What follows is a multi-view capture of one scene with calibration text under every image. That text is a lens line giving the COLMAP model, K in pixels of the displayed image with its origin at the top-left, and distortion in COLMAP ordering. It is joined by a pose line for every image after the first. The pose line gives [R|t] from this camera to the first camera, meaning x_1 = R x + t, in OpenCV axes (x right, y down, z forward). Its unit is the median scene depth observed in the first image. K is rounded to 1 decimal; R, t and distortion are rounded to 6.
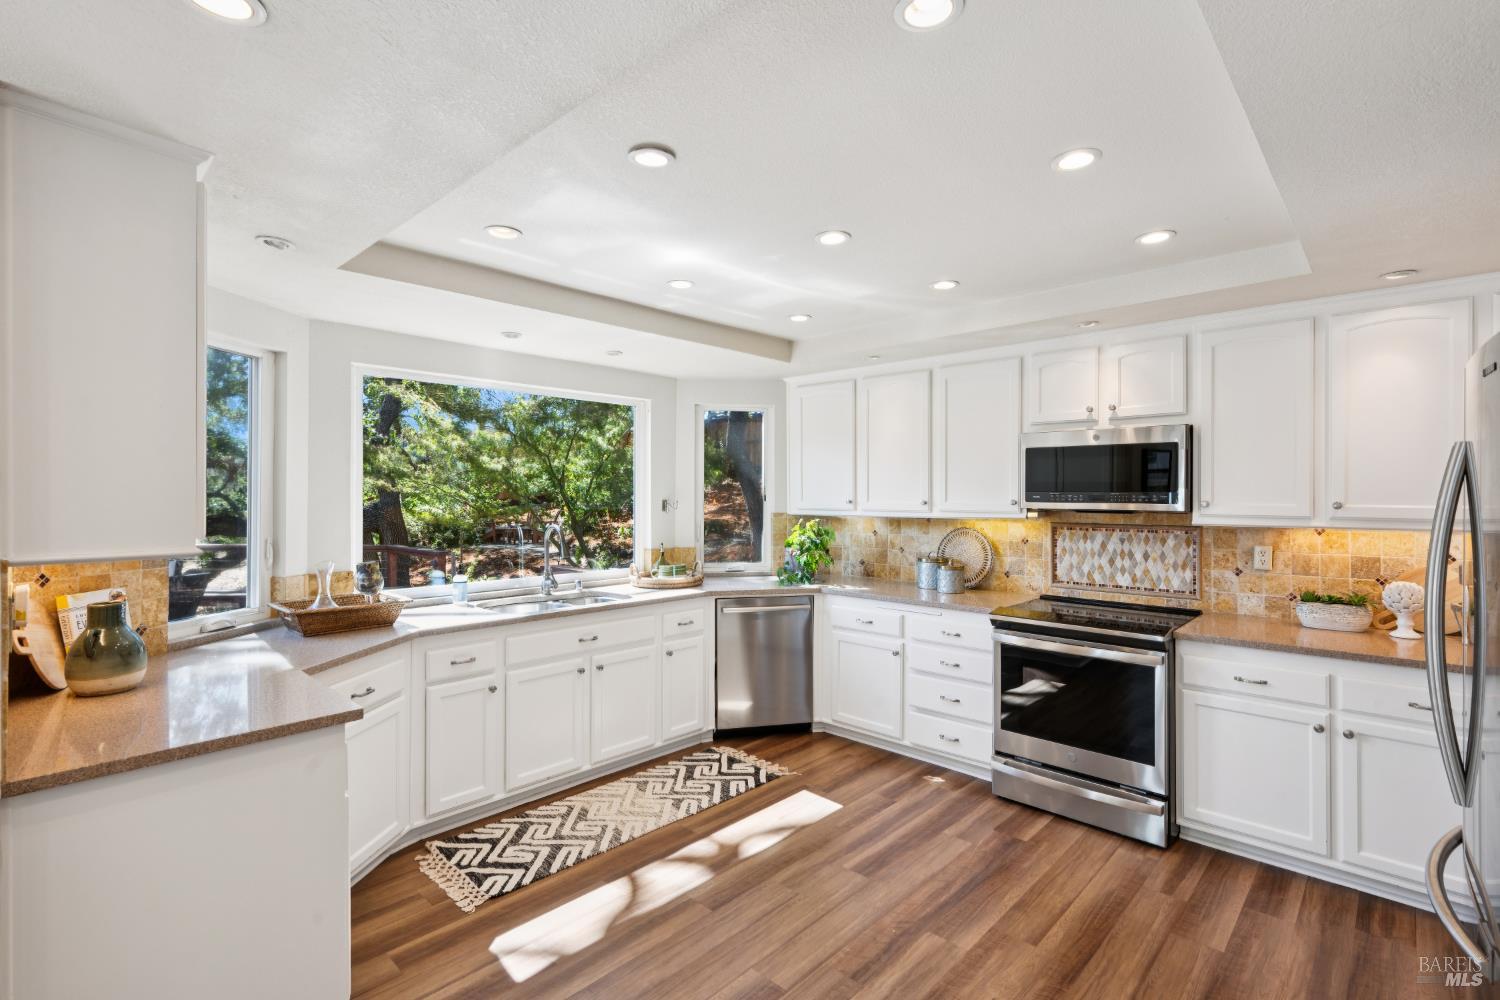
lens RADIAL K [[694.9, 0, 752.8], [0, 694.9, 492.5], [0, 0, 1]] dist [0.001990, 0.000379]
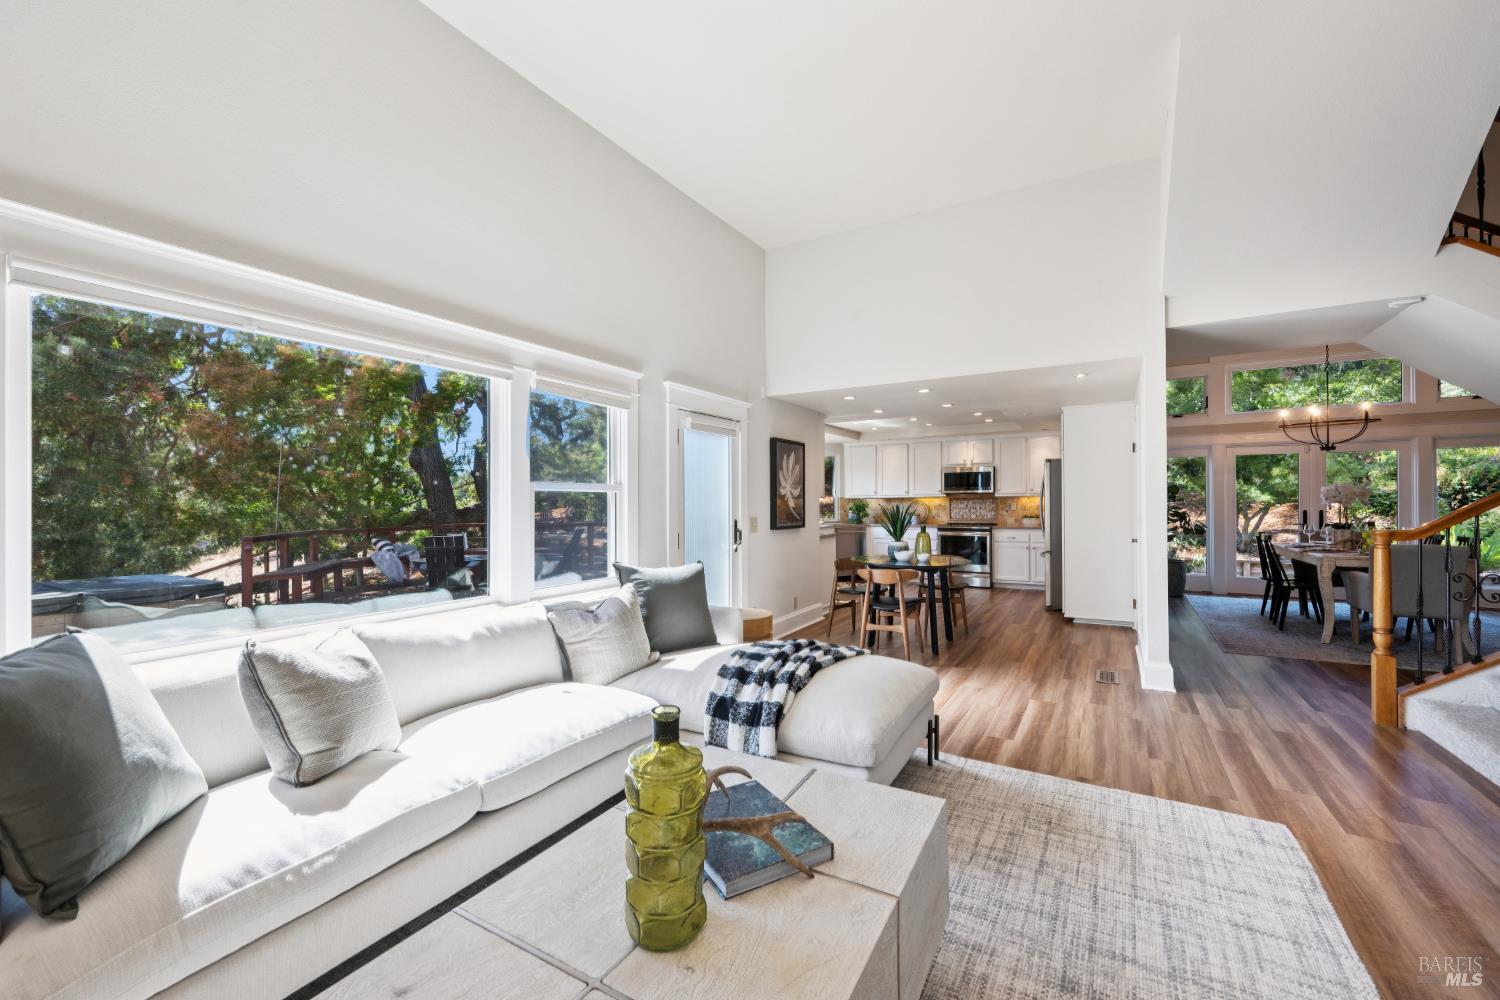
lens RADIAL K [[599.6, 0, 750.0], [0, 599.6, 500.0], [0, 0, 1]] dist [0.001588, 0.000256]
pose [[0.975903, -0.008689, 0.218031, -1.011888], [0.009142, 0.999958, -0.001066, 0.049336], [-0.218013, 0.003034, 0.975941, -1.373573]]
